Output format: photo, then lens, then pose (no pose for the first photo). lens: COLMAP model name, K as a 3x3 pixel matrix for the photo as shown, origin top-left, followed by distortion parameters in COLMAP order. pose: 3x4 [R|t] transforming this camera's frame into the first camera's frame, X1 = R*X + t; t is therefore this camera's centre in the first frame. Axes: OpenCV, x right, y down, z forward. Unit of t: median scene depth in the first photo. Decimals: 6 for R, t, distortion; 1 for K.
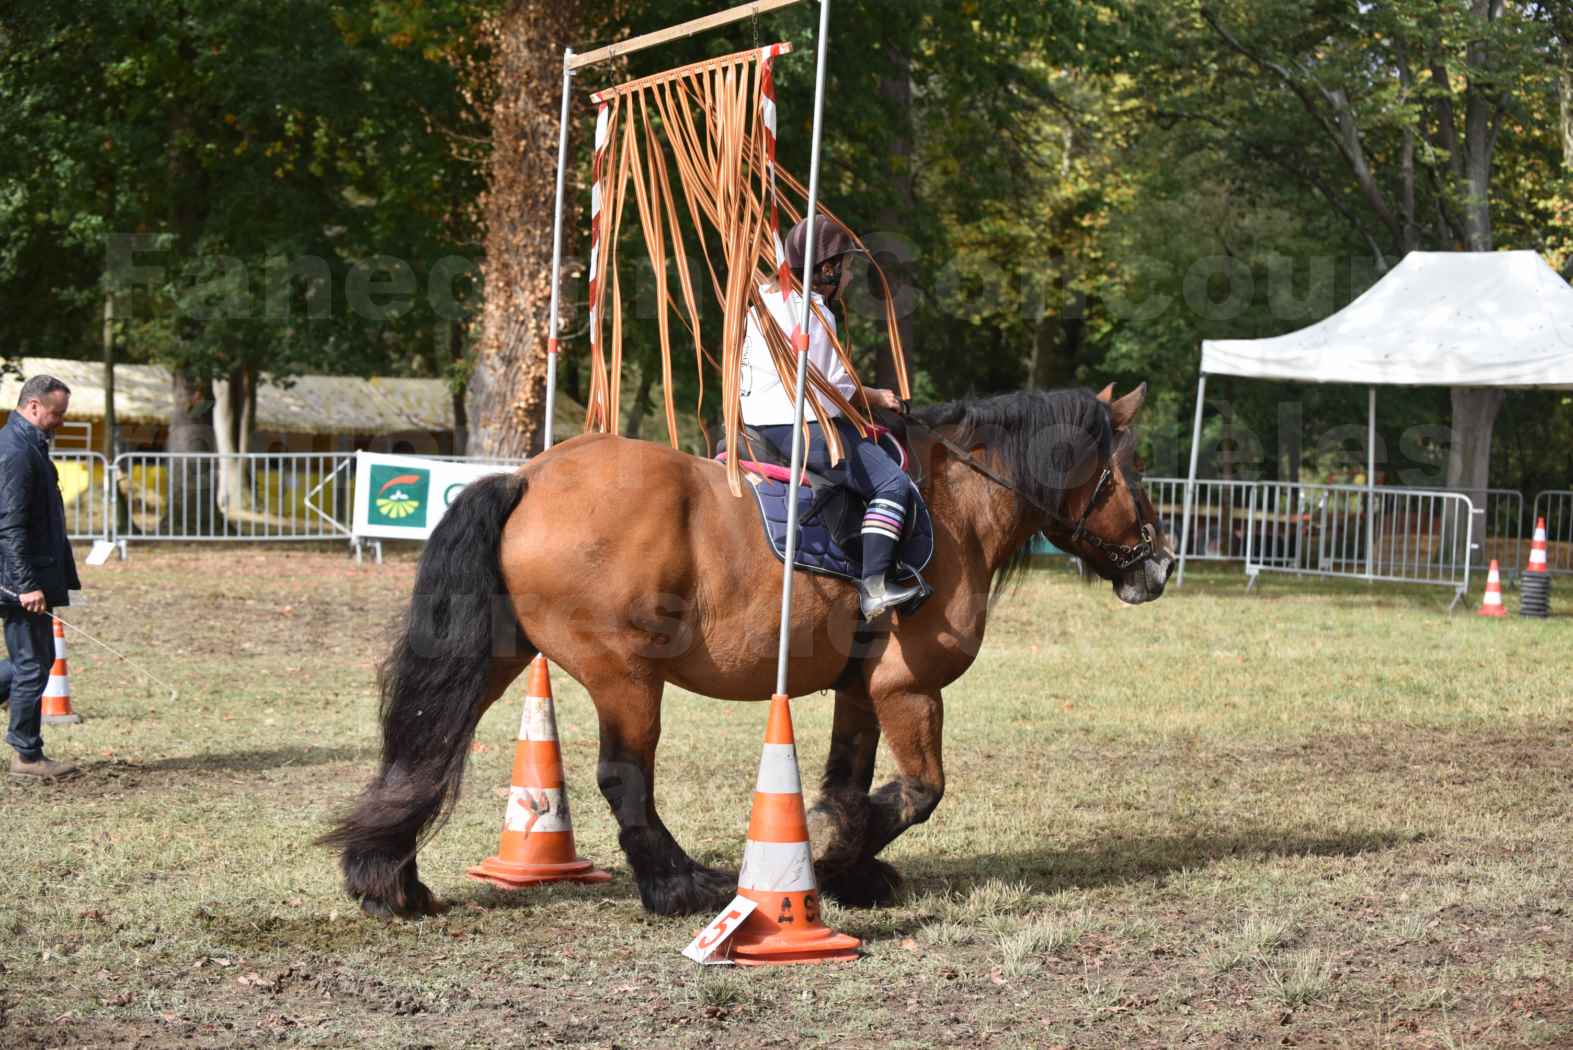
lens RADIAL K [[3167.1, 0, 786.5], [0, 3167.1, 525.0], [0, 0, 1]] dist [-0.323431, -0.148514]
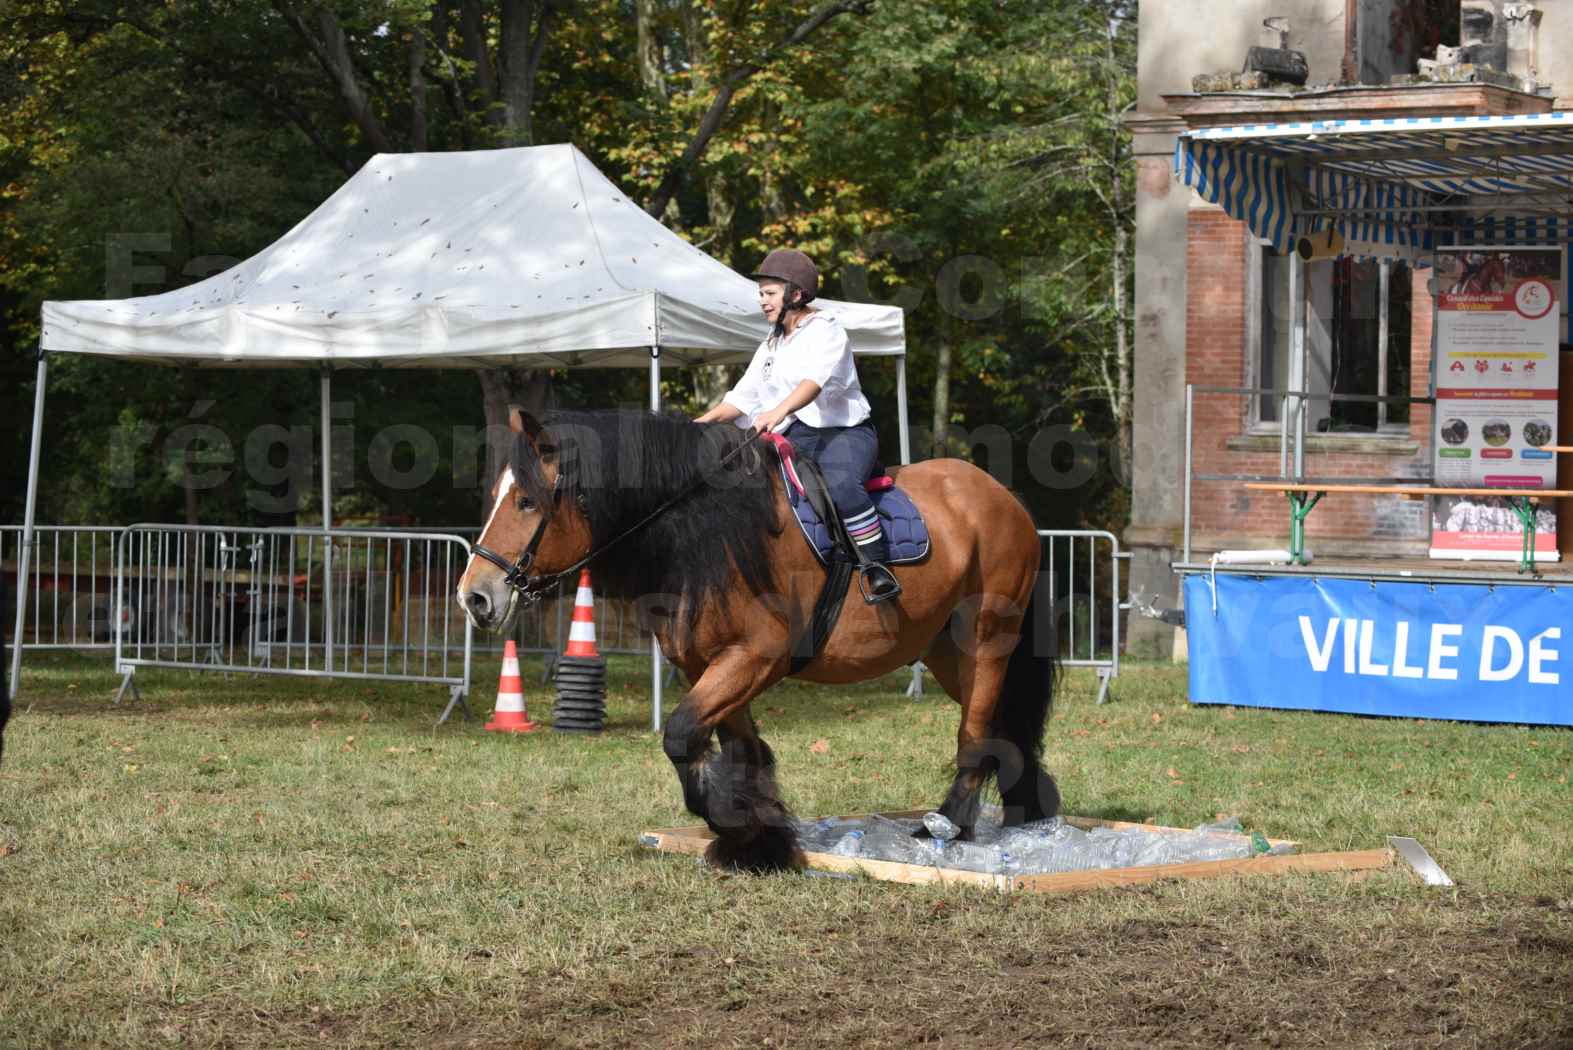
lens RADIAL K [[3785.0, 0, 786.5], [0, 3785.0, 525.0], [0, 0, 1]] dist [-0.228485, -0.322978]
pose [[0.961135, -0.025834, 0.274866, 0.068348], [0.030563, 0.999449, -0.012932, 0.000003], [-0.274381, 0.020830, 0.961396, 0.244181]]
